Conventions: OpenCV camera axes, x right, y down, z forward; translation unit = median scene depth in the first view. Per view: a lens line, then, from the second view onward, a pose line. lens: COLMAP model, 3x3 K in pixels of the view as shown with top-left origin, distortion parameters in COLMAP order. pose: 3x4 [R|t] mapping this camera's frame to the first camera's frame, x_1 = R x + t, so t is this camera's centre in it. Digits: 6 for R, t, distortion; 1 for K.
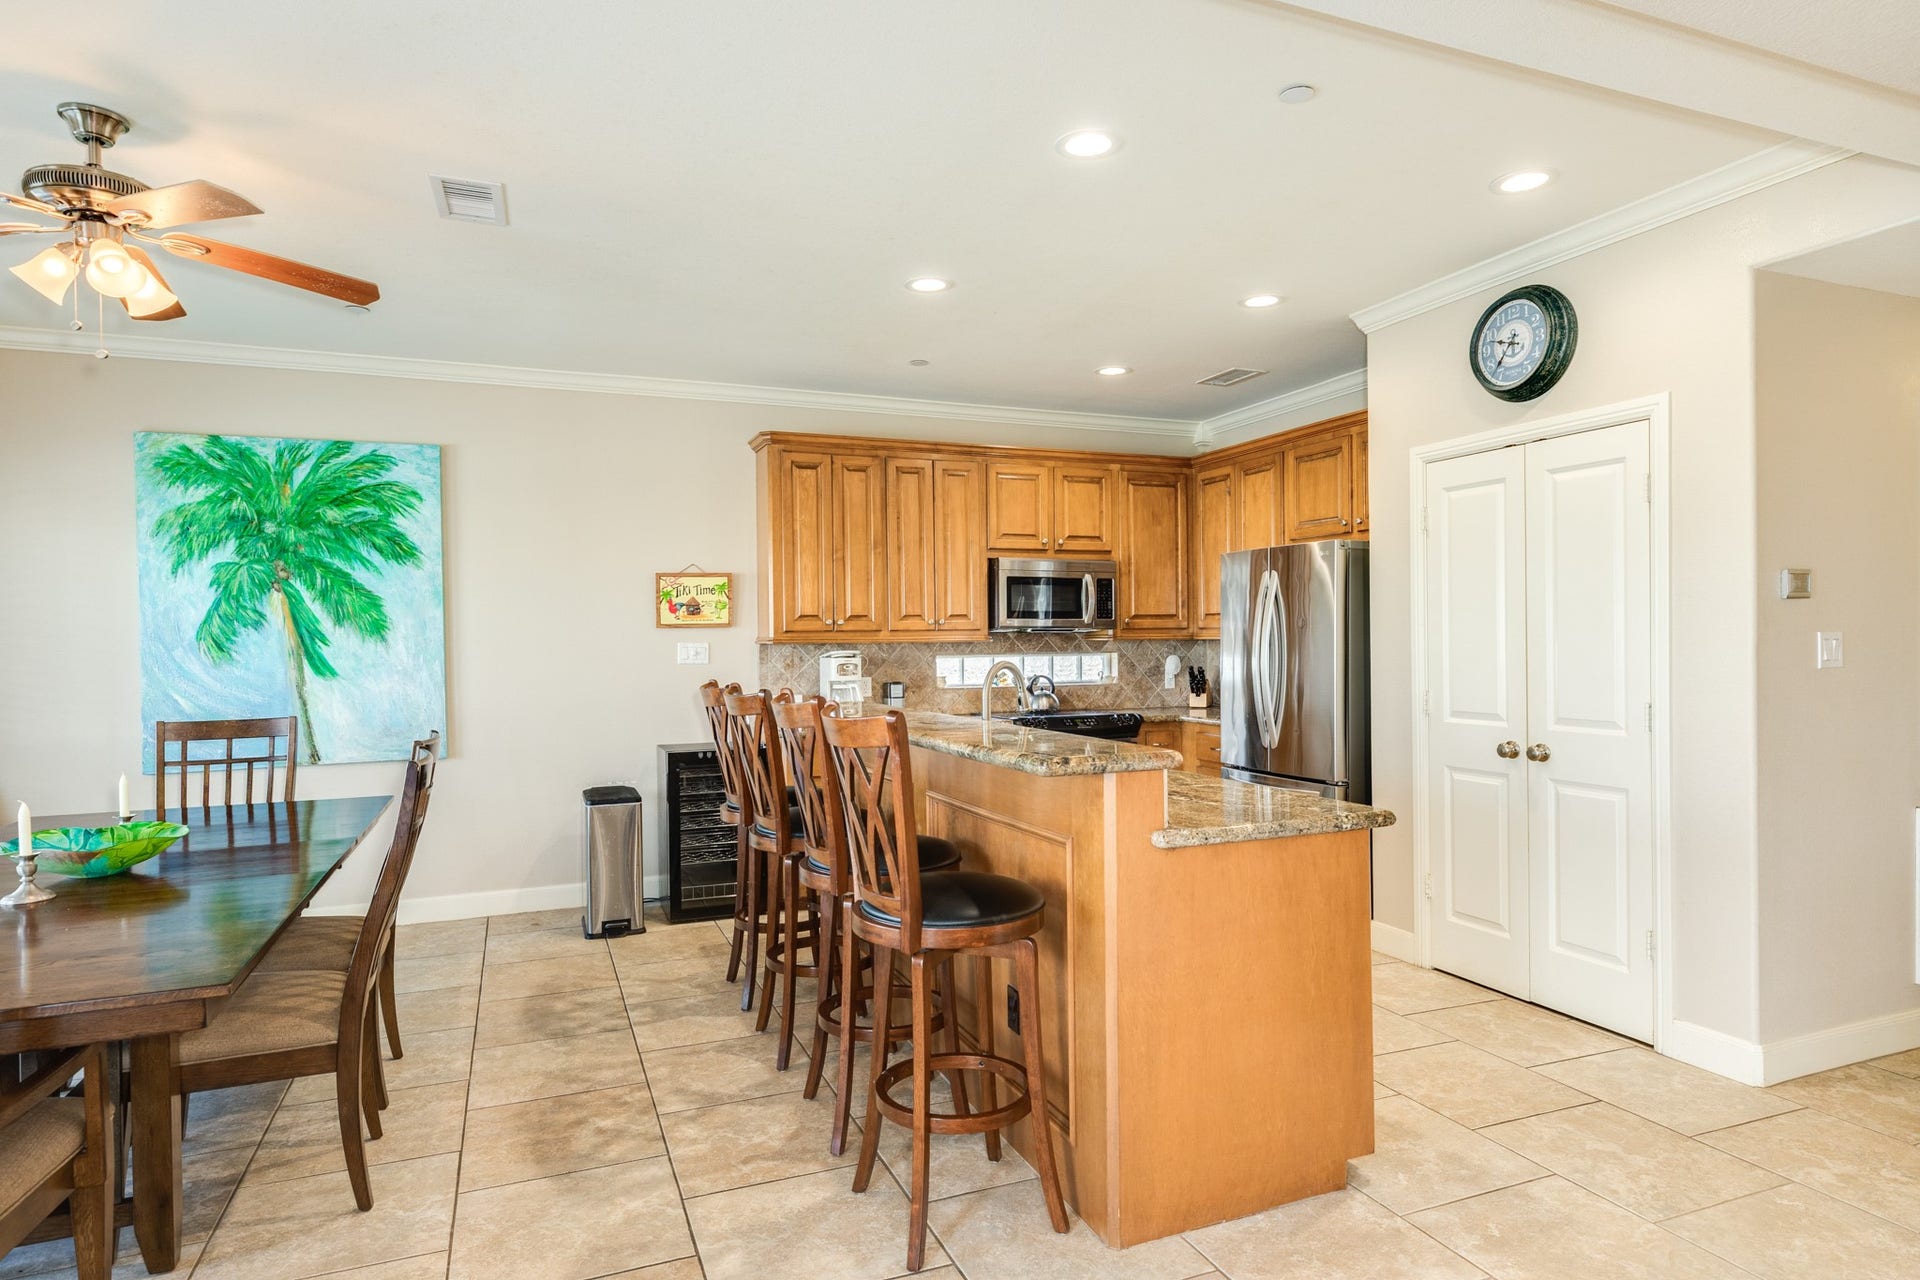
lens RADIAL K [[1078.2, 0, 955.4], [0, 1078.2, 637.0], [0, 0, 1]] dist [0.026287, -0.000840]
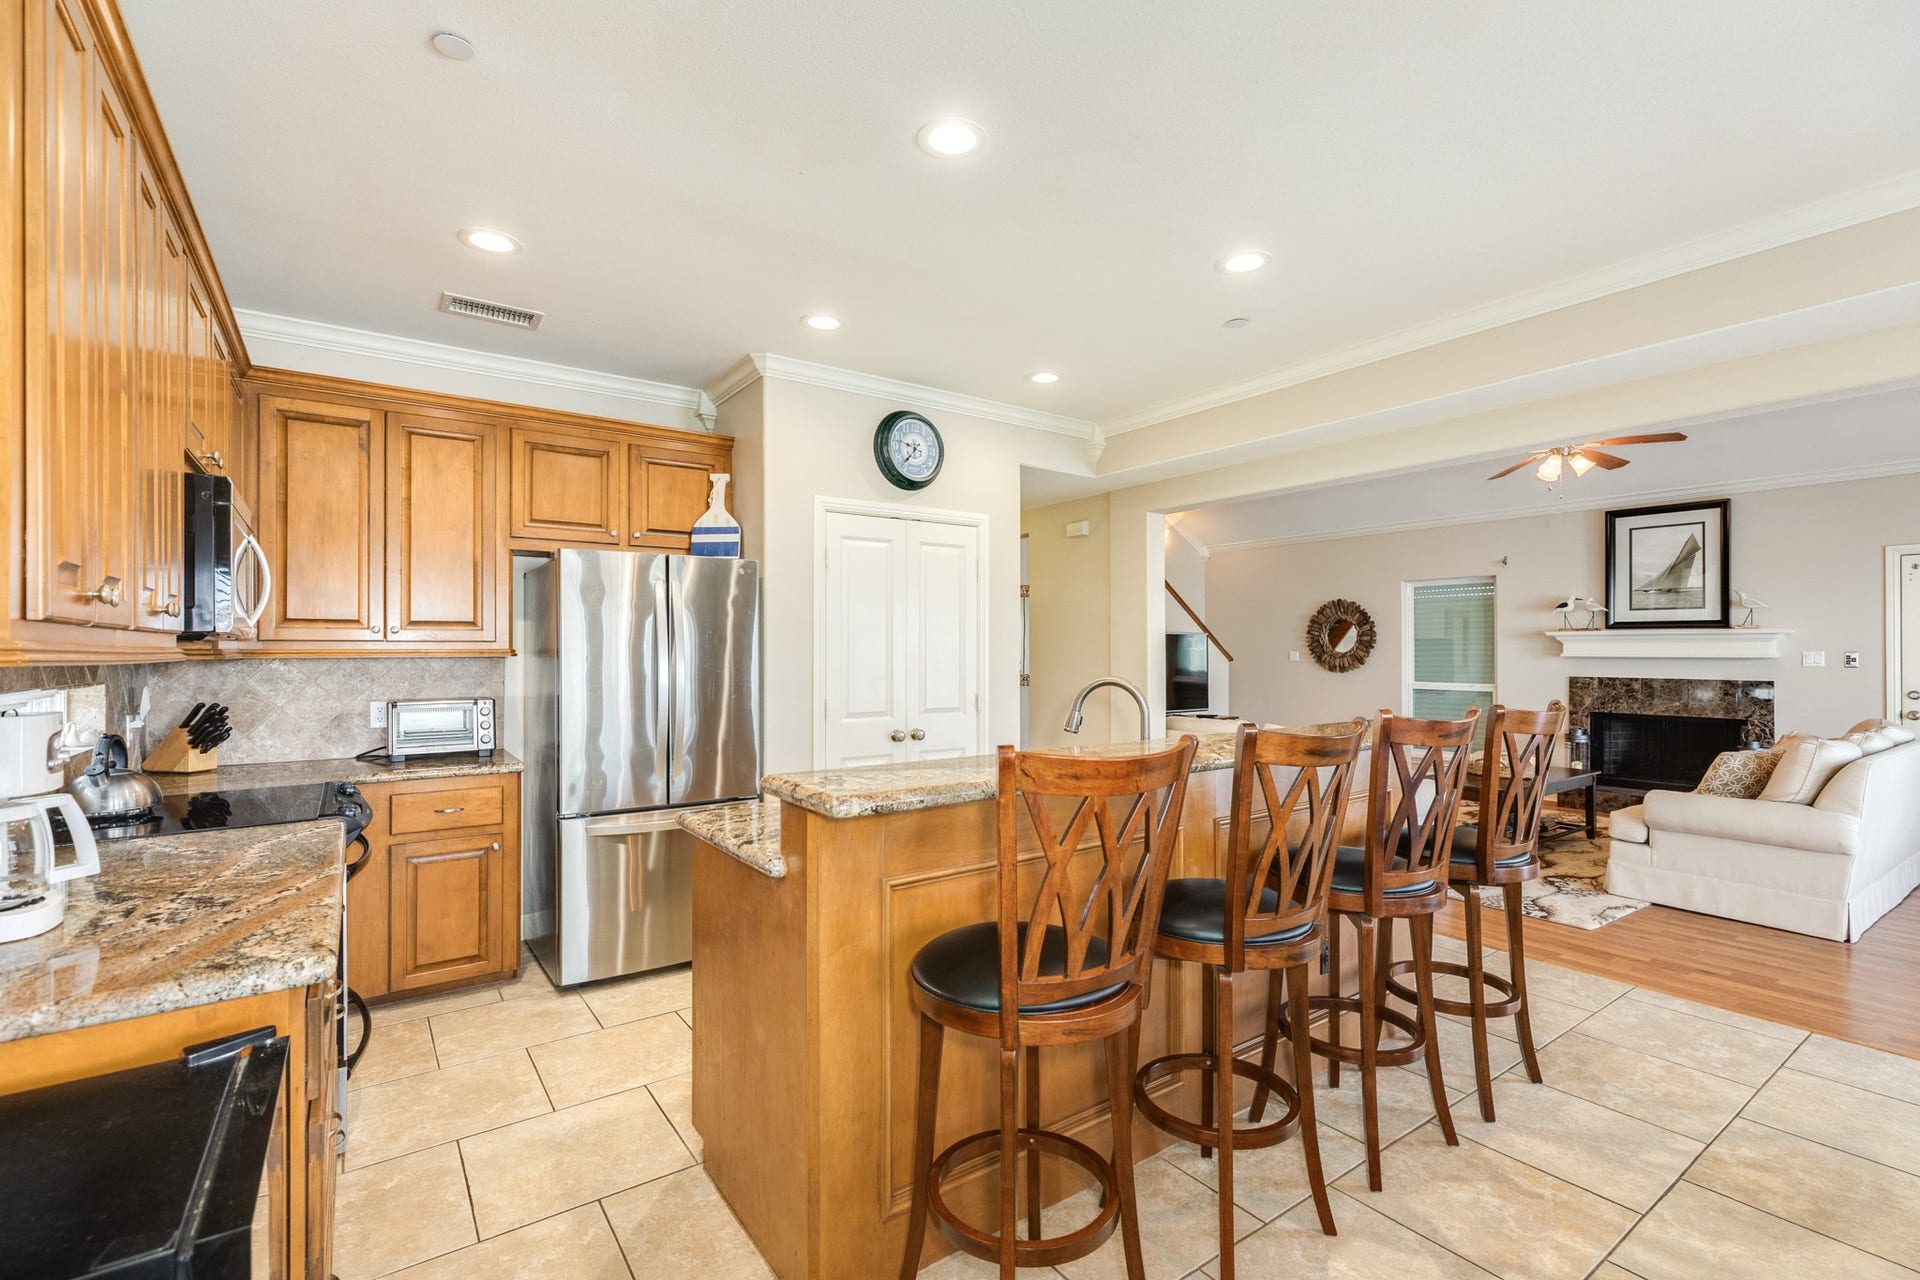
lens RADIAL K [[857.2, 0, 954.3], [0, 857.2, 651.7], [0, 0, 1]] dist [0.007274, -0.002003]
pose [[-0.227446, 0.011008, 0.973728, -0.585626], [0.003426, 0.999939, -0.010504, 0.007581], [-0.973785, 0.000947, -0.227470, 1.195534]]
